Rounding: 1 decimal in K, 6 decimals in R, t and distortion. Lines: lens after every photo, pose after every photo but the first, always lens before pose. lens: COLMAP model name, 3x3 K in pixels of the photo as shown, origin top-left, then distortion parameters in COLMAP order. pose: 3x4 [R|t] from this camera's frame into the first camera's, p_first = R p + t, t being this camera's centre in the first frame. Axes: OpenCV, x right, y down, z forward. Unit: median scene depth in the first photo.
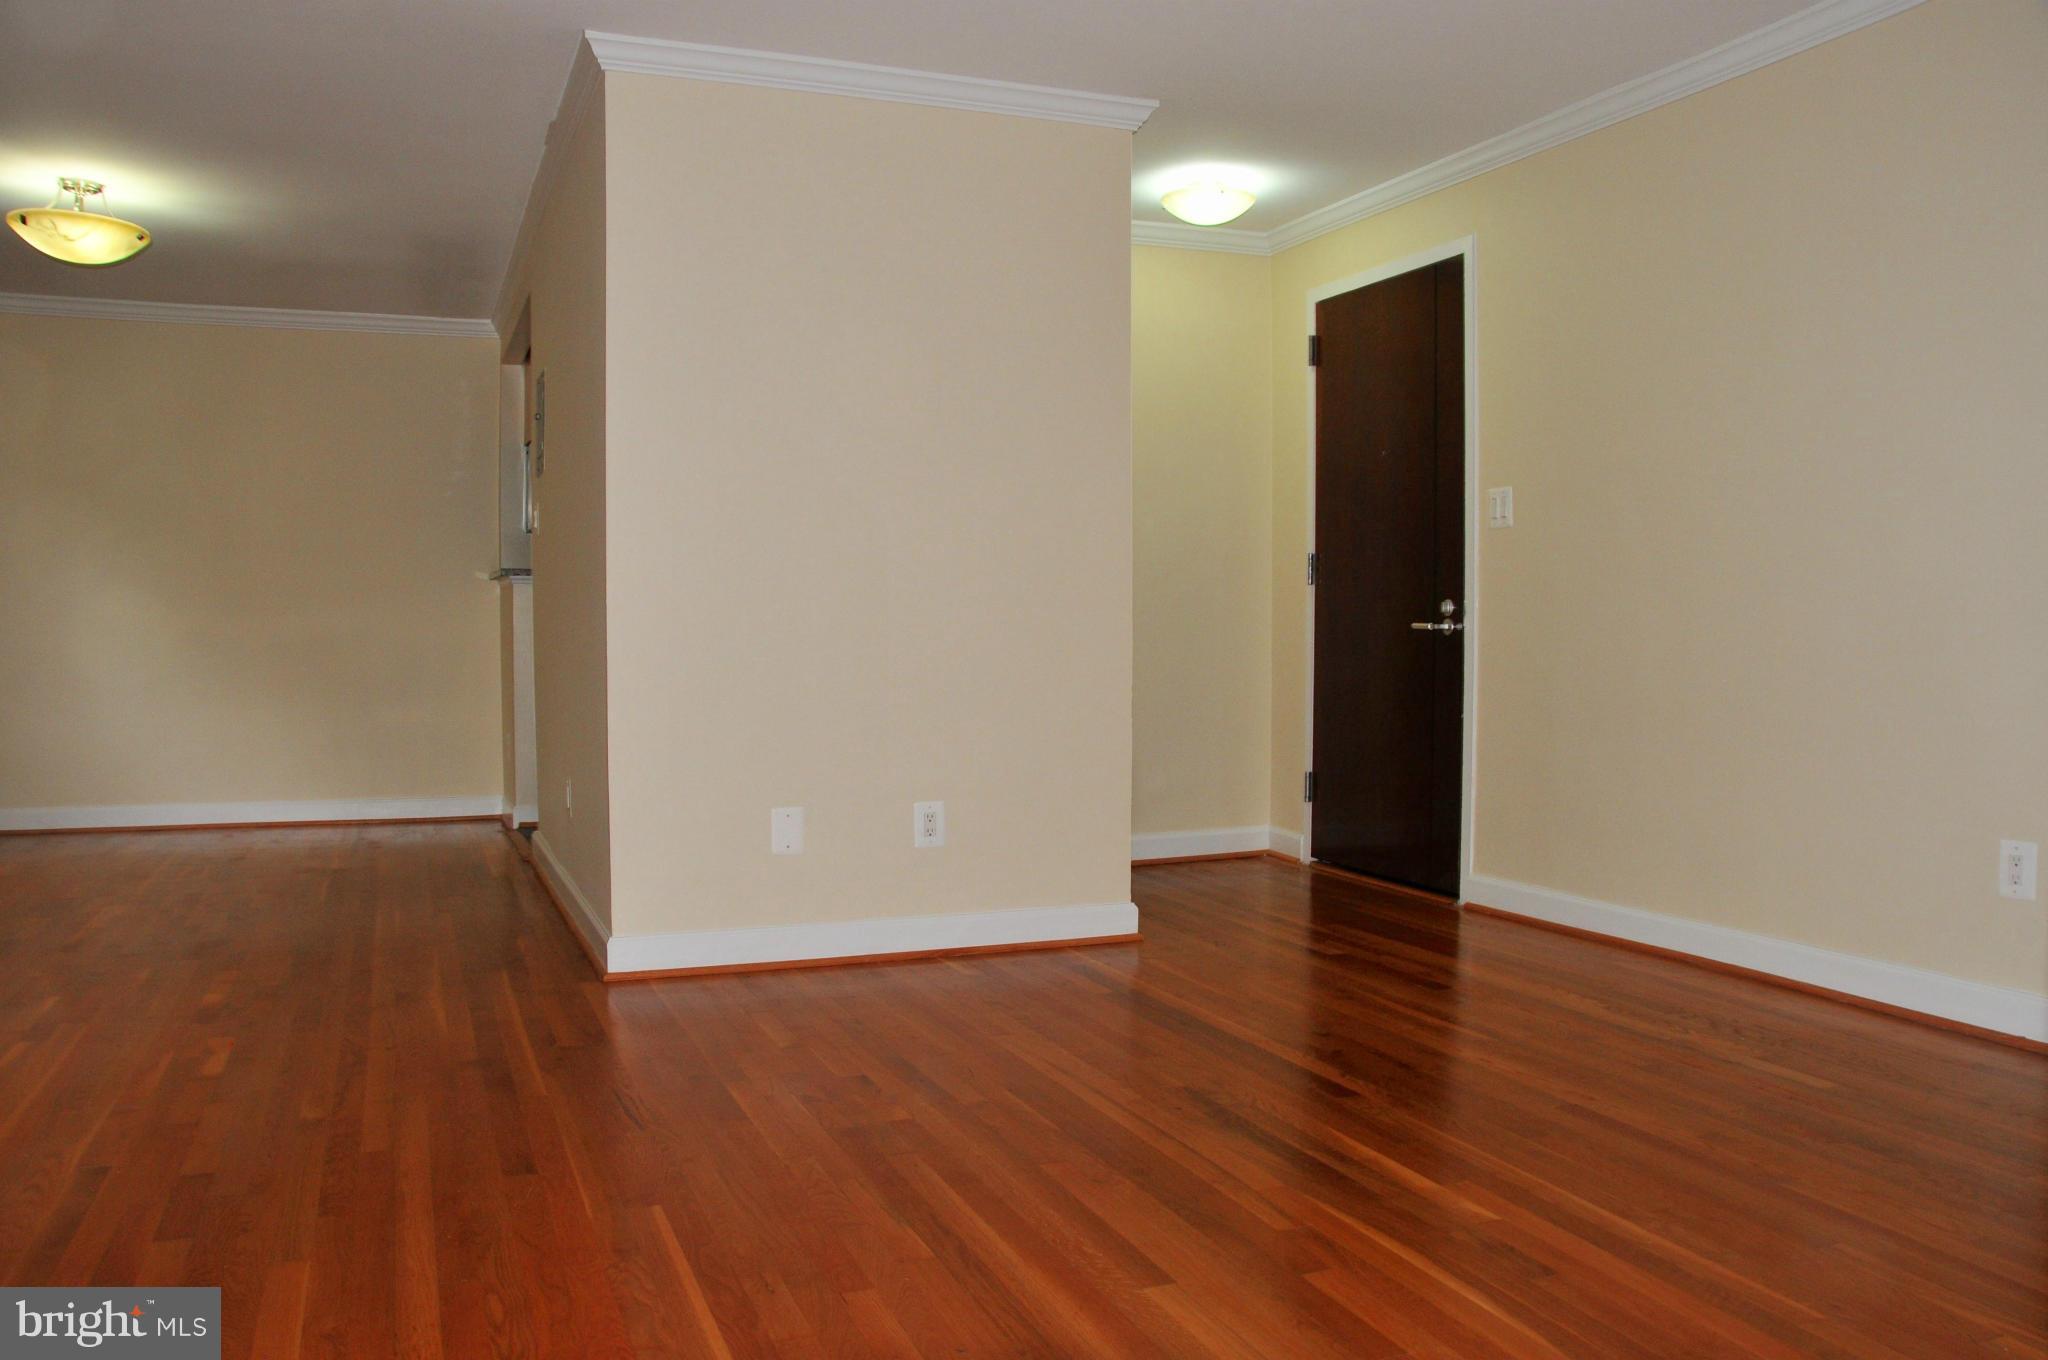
lens RADIAL K [[1590.5, 0, 1023.4], [0, 1590.5, 708.1], [0, 0, 1]] dist [-0.158057, 0.114416]
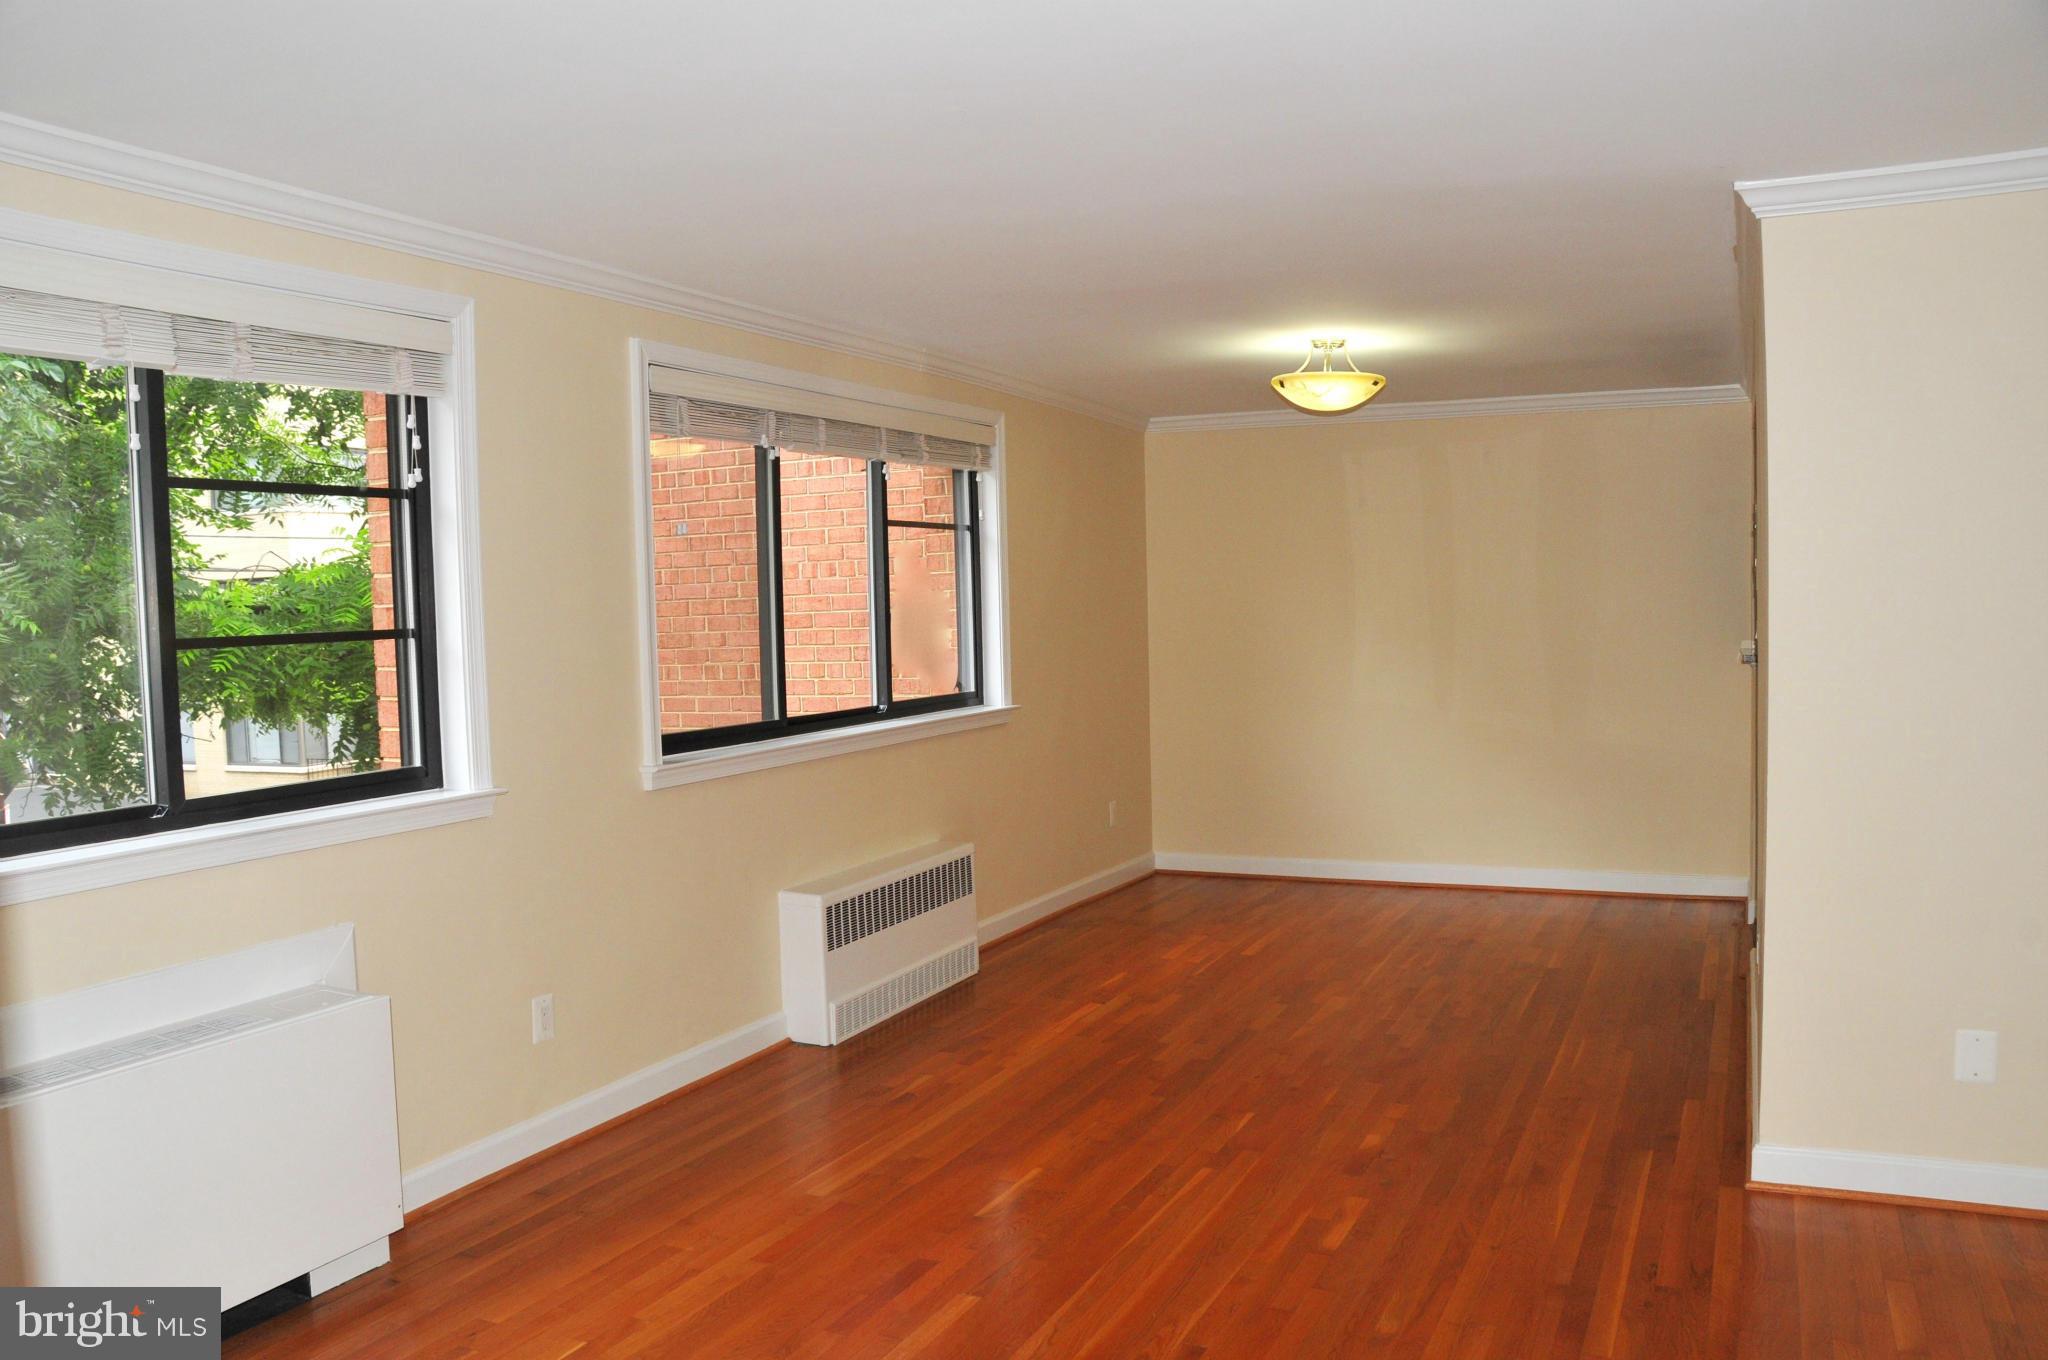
lens RADIAL K [[1590.5, 0, 1023.4], [0, 1590.5, 708.1], [0, 0, 1]] dist [-0.158057, 0.114416]
pose [[0.680301, 0.033825, -0.732152, 0.107909], [-0.008768, 0.999239, 0.038018, -0.154716], [0.732881, -0.019444, 0.680079, 0.051282]]
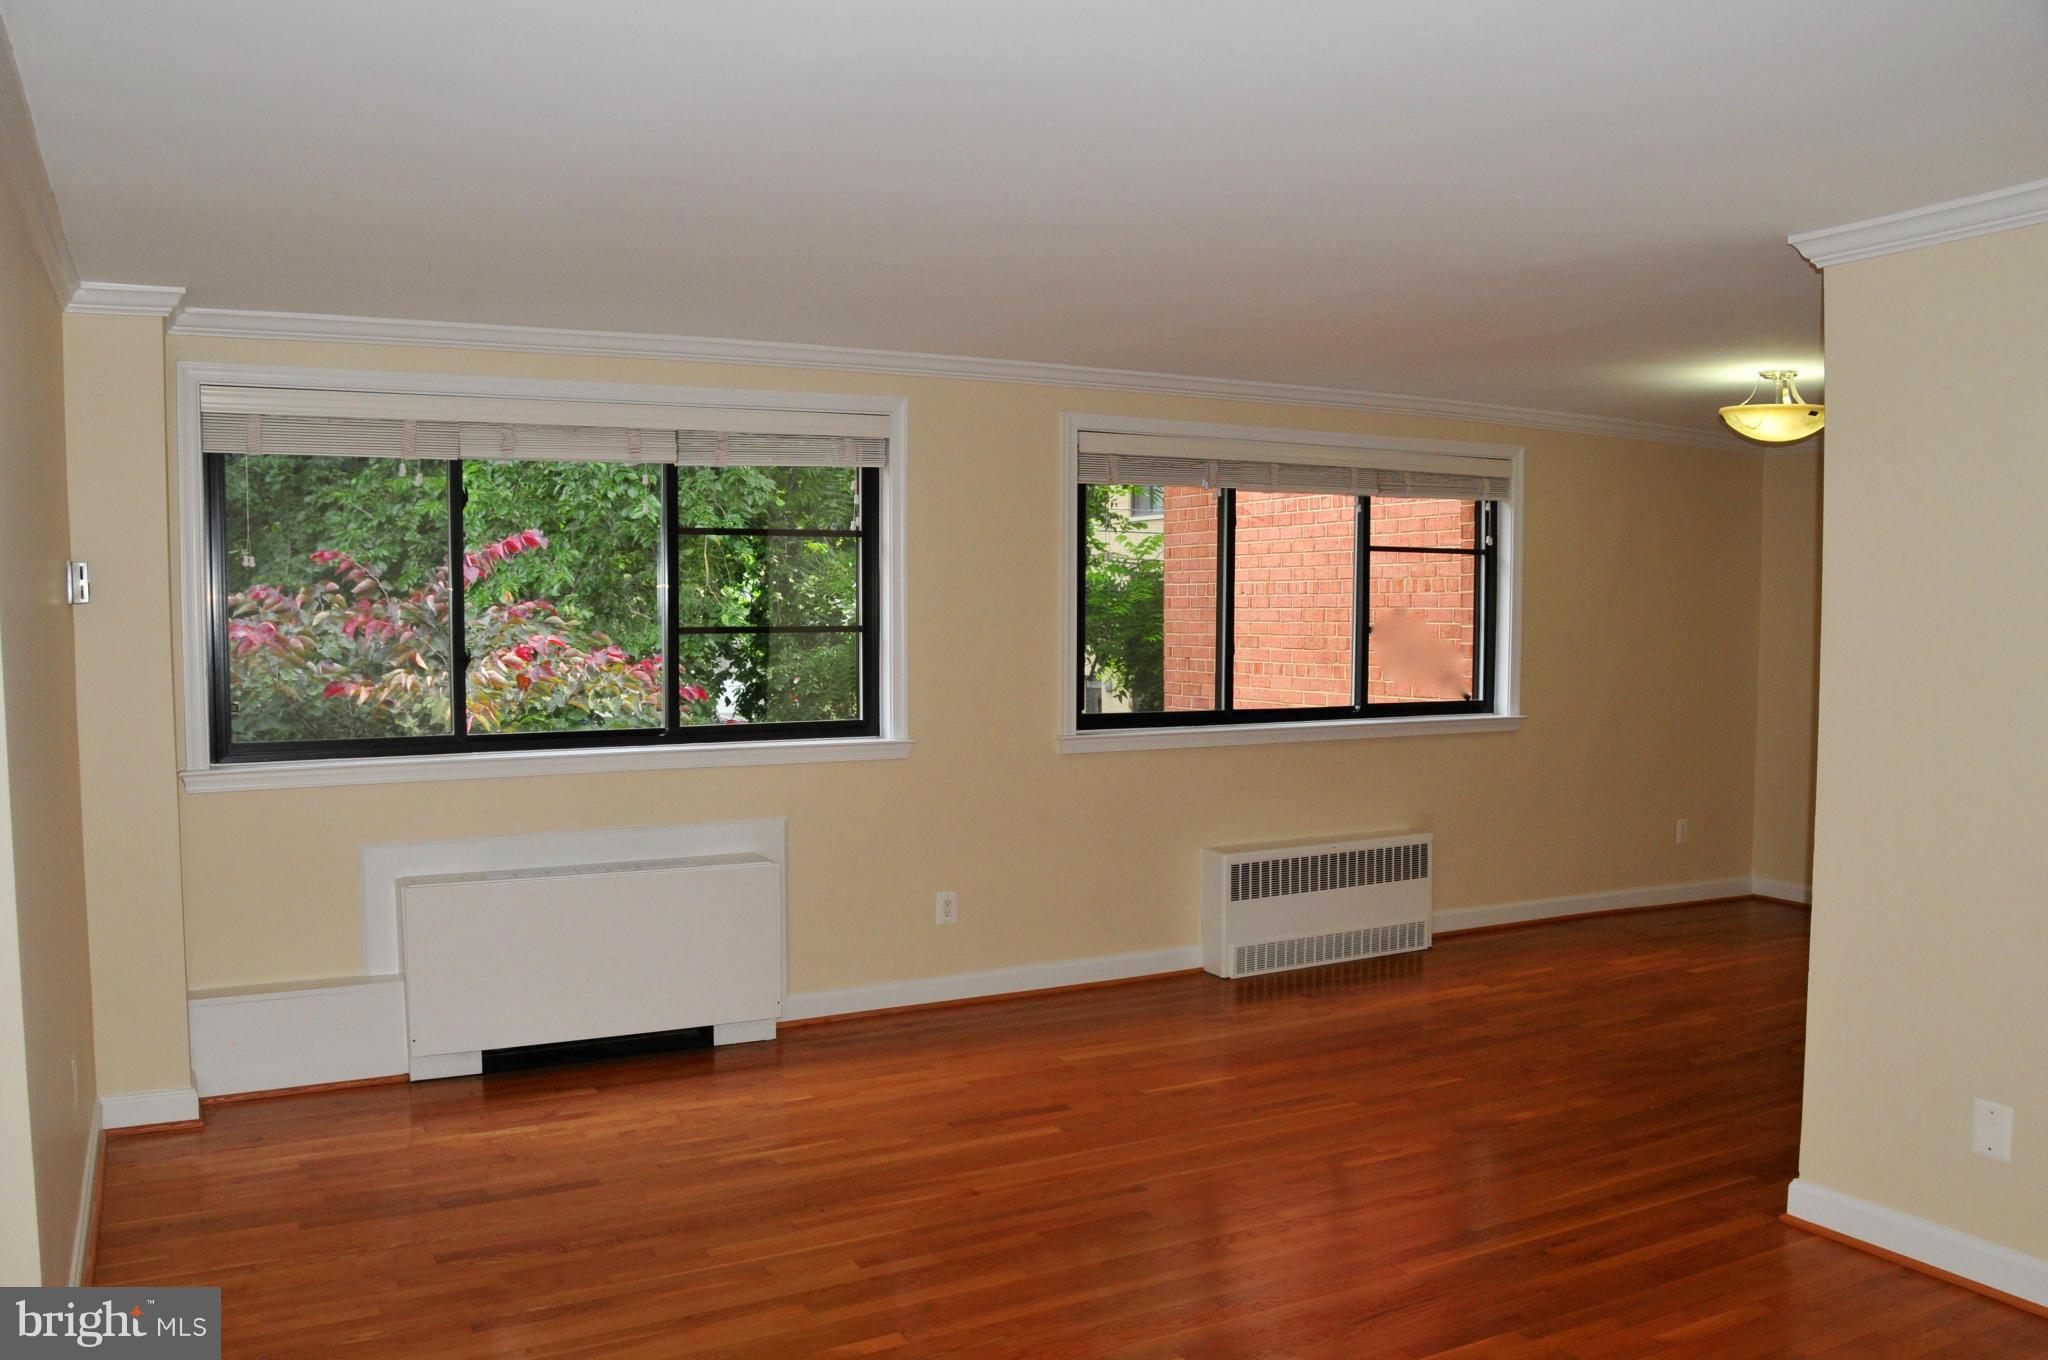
lens RADIAL K [[1590.5, 0, 1023.4], [0, 1590.5, 708.1], [0, 0, 1]] dist [-0.158057, 0.114416]
pose [[0.117505, 0.062712, -0.991090, 0.614326], [-0.047026, 0.997236, 0.057525, -0.180385], [0.991958, 0.039847, 0.120129, 0.422454]]
